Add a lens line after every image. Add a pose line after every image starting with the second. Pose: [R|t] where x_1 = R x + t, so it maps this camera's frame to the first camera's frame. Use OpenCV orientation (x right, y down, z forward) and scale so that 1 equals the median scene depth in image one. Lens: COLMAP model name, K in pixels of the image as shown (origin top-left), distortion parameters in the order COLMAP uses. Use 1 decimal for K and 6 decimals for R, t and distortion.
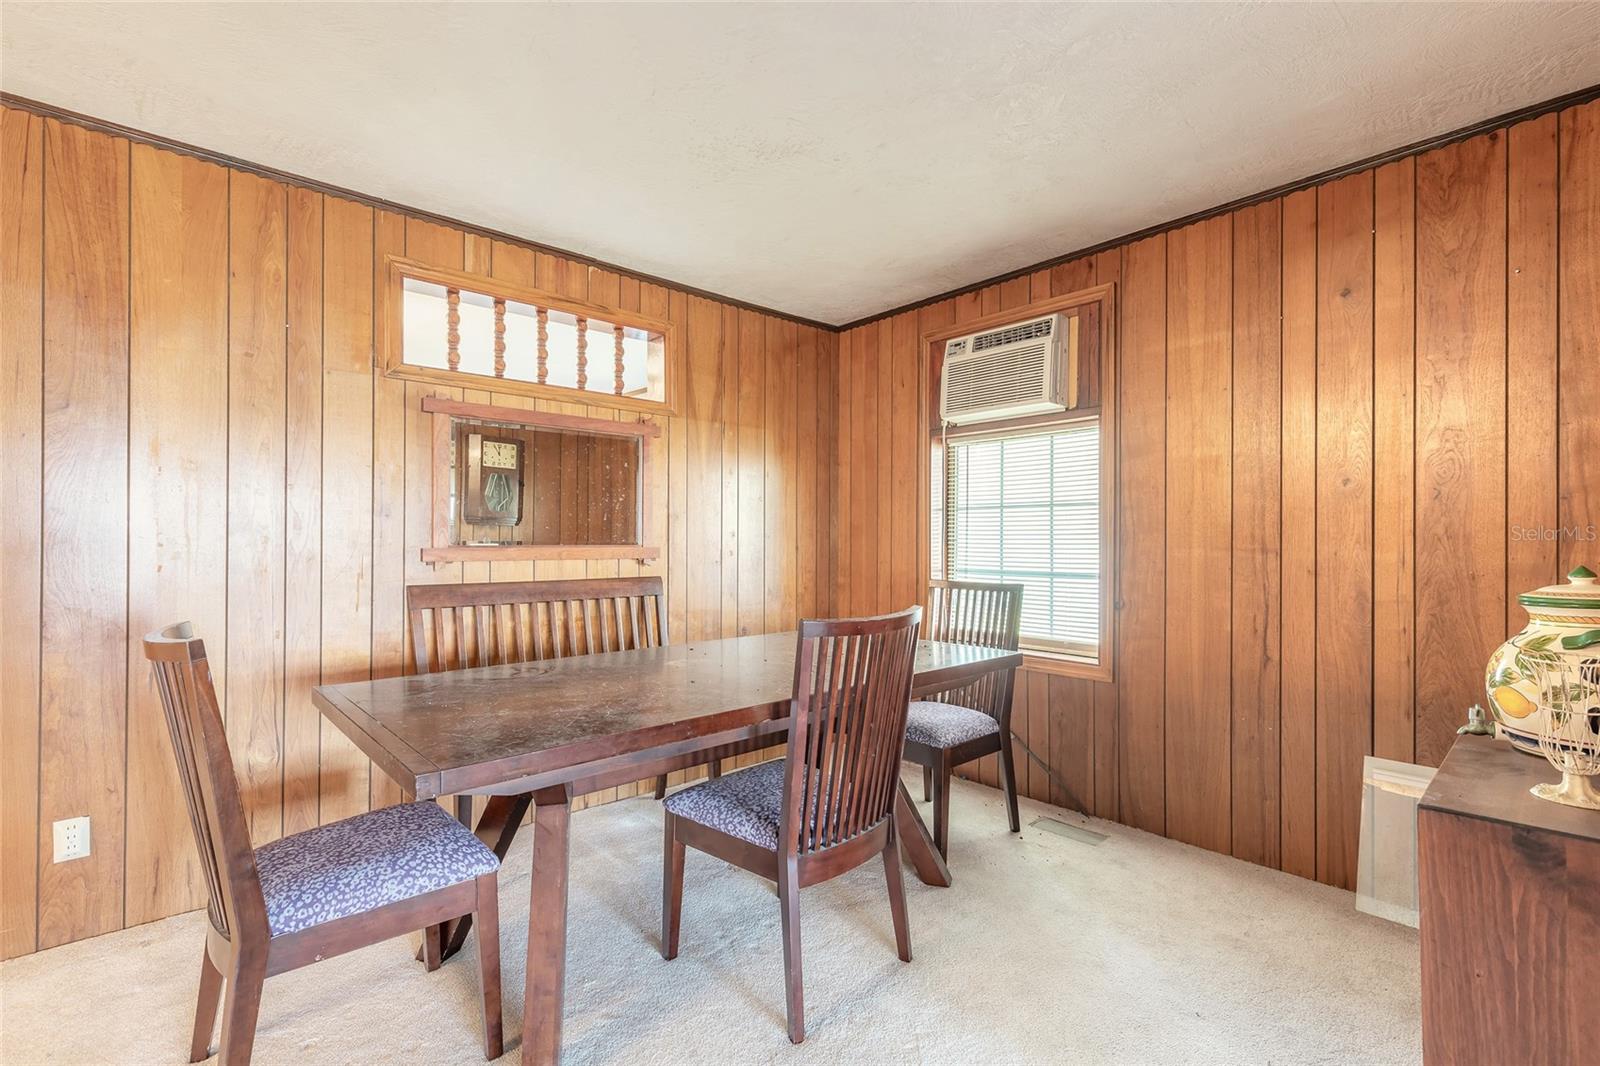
lens RADIAL K [[728.3, 0, 805.9], [0, 728.3, 539.4], [0, 0, 1]] dist [0.010544, -0.001304]
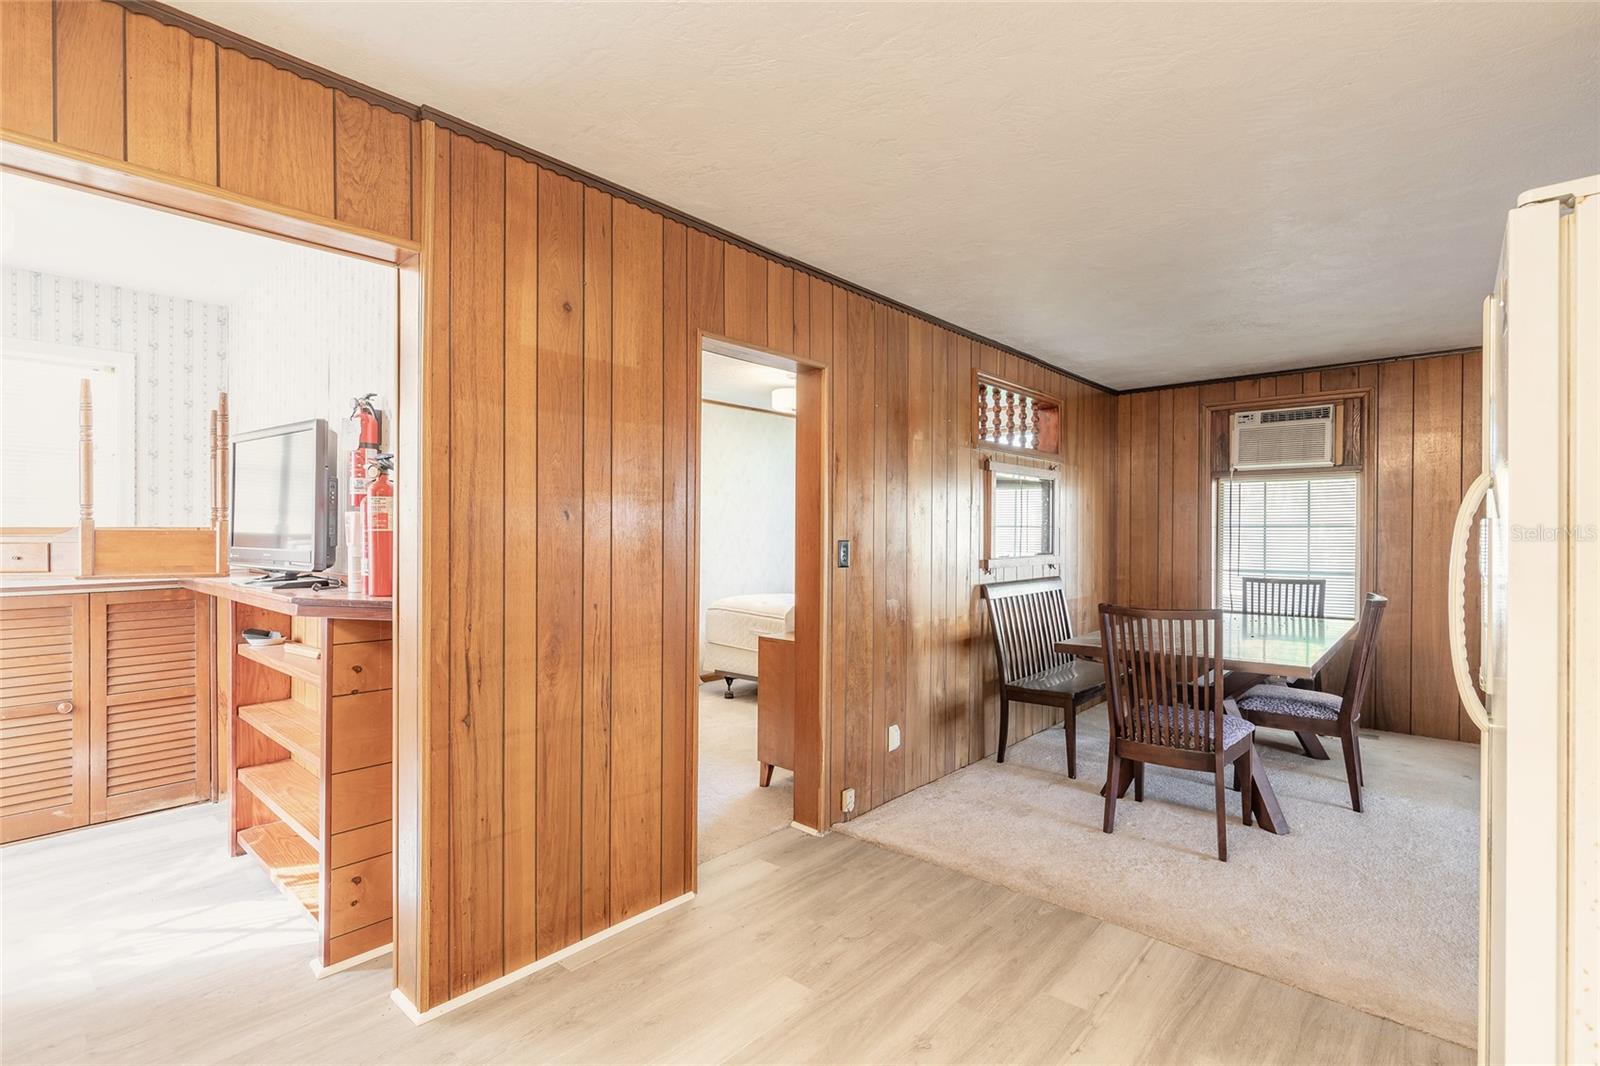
lens RADIAL K [[750.4, 0, 801.3], [0, 750.4, 535.6], [0, 0, 1]] dist [0.000533, -0.001907]
pose [[0.993324, -0.000577, 0.115353, -0.959885], [-0.000674, 0.999941, 0.010806, -0.047380], [-0.115352, -0.010812, 0.993266, -0.452852]]
